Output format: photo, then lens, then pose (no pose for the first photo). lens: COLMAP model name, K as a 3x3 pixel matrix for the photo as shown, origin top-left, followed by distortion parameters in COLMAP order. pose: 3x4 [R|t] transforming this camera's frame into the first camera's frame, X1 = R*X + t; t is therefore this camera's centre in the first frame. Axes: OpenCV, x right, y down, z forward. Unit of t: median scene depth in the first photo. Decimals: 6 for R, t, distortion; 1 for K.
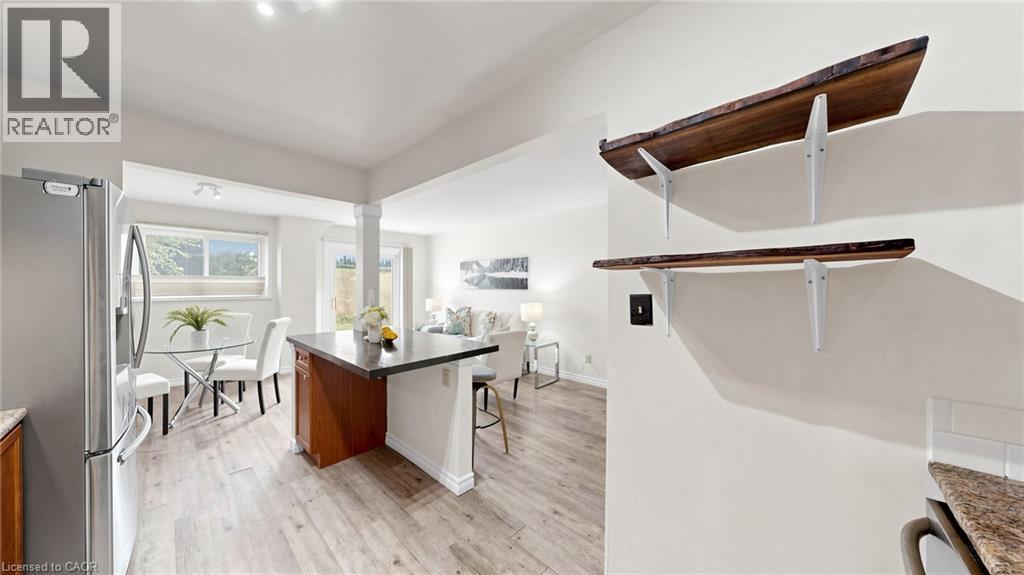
lens RADIAL K [[300.8, 0, 437.6], [0, 300.8, 286.8], [0, 0, 1]] dist [0.000605, 0.000018]
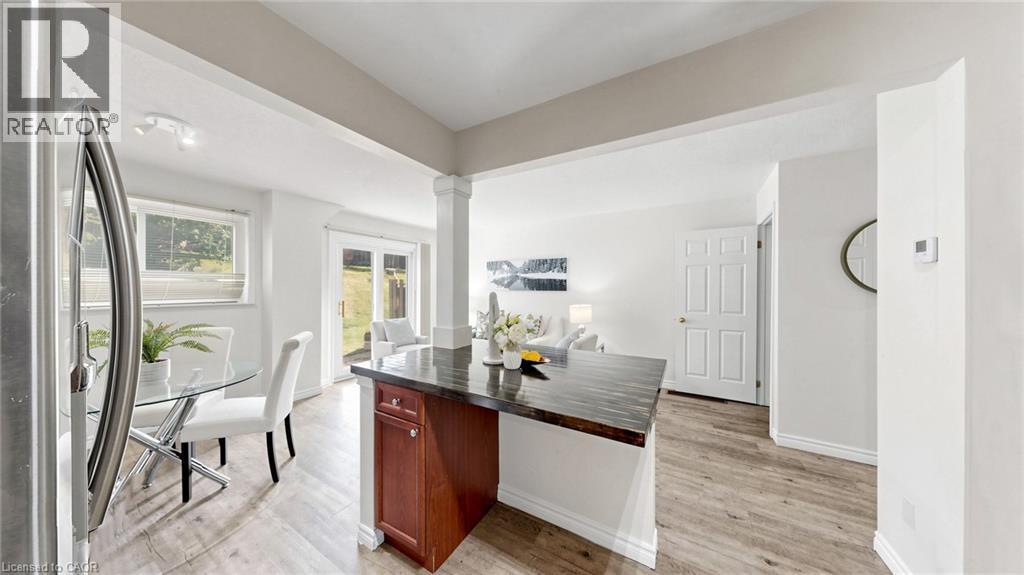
lens RADIAL K [[287.9, 0, 498.3], [0, 287.9, 287.1], [0, 0, 1]] dist [-0.000009, -0.000058]
pose [[0.955229, 0.002569, 0.295855, -0.206754], [-0.002000, 0.999996, -0.002227, -0.000716], [-0.295860, 0.001536, 0.955230, 0.173884]]
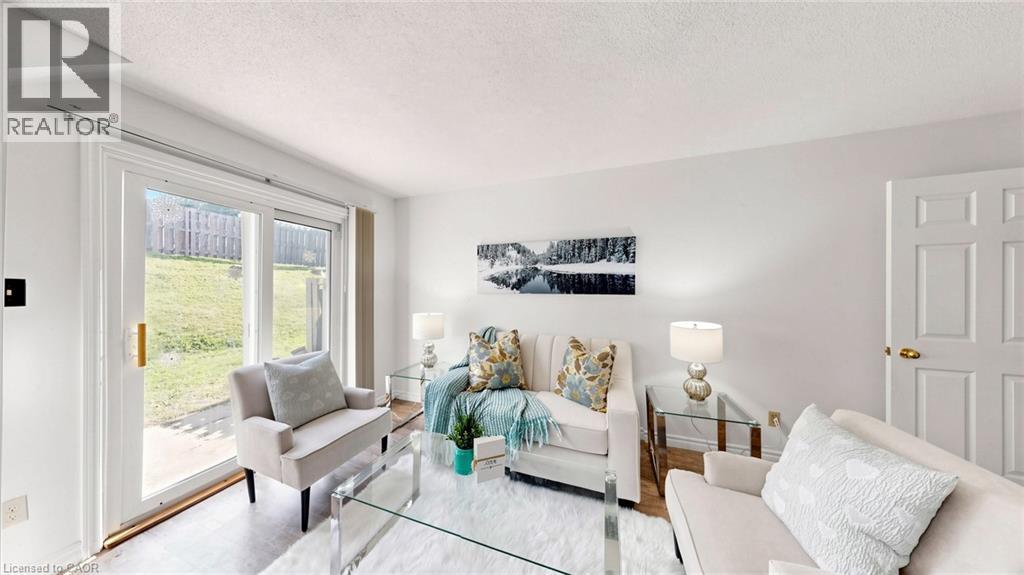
lens RADIAL K [[292.7, 0, 492.1], [0, 292.7, 287.3], [0, 0, 1]] dist [-0.000166, -0.000006]
pose [[0.888194, 0.004435, 0.459447, -0.192900], [-0.001001, 0.999970, -0.007717, -0.000853], [-0.459468, 0.006394, 0.888172, 0.681679]]
